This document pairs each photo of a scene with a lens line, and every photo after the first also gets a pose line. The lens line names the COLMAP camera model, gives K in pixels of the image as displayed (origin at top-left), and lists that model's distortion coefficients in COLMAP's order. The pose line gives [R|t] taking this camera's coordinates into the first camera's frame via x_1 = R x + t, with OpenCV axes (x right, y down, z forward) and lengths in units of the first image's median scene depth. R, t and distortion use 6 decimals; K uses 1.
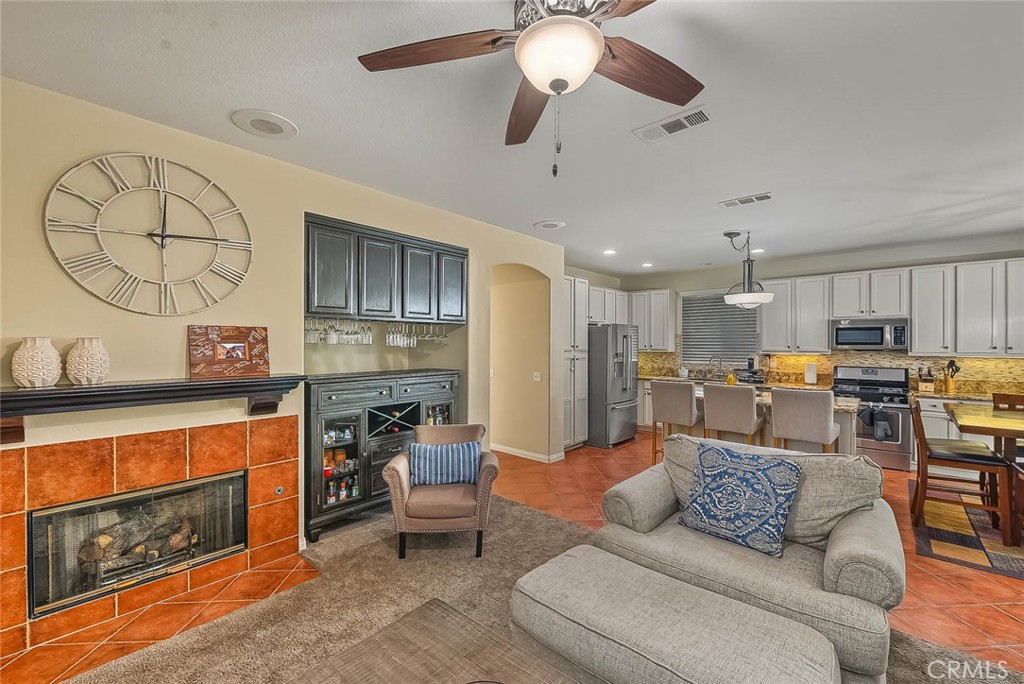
lens RADIAL K [[413.9, 0, 511.2], [0, 413.9, 344.7], [0, 0, 1]] dist [-0.002111, -0.000407]
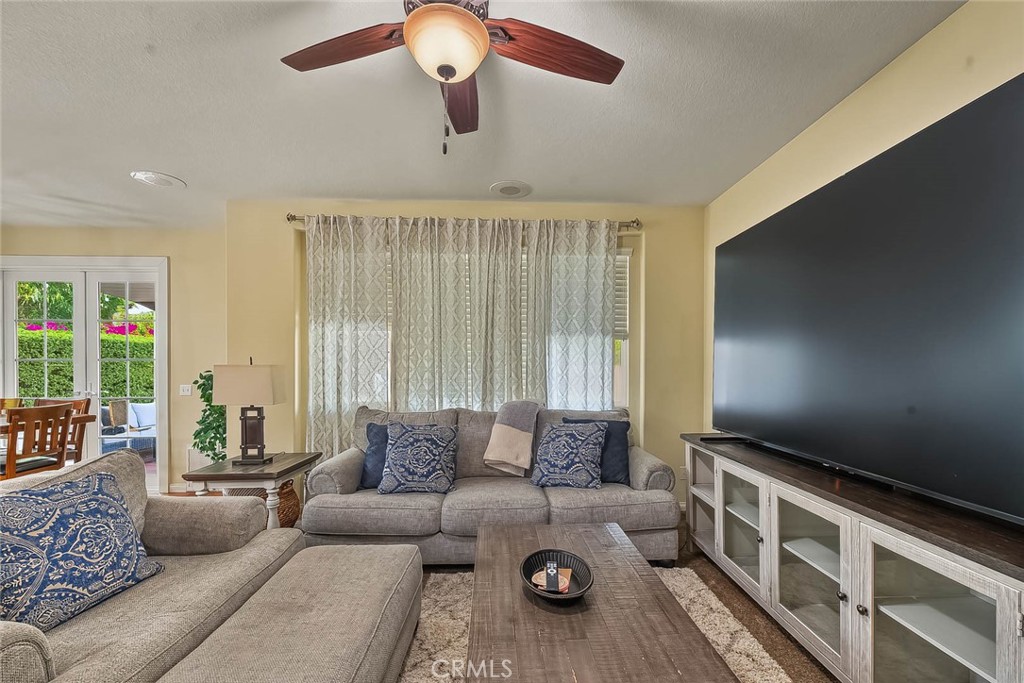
lens RADIAL K [[416.3, 0, 515.7], [0, 416.3, 367.9], [0, 0, 1]] dist [0.000217, -0.000700]
pose [[-0.698895, -0.005169, 0.715206, -0.383162], [0.001163, 0.999964, 0.008364, 0.058768], [-0.715224, 0.006677, -0.698864, 0.807530]]
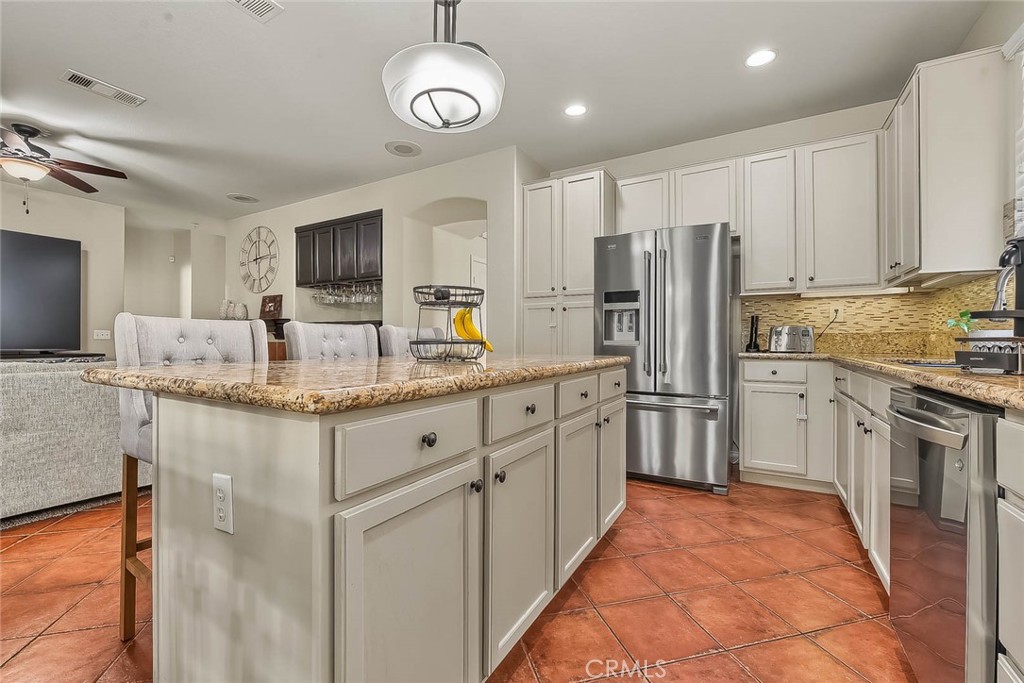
lens RADIAL K [[426.2, 0, 515.4], [0, 426.2, 346.2], [0, 0, 1]] dist [-0.000944, -0.000381]
pose [[0.214204, 0.012389, -0.976710, 1.641455], [-0.005471, 0.999919, 0.011484, 0.175557], [0.976774, 0.002883, 0.214254, 1.693768]]
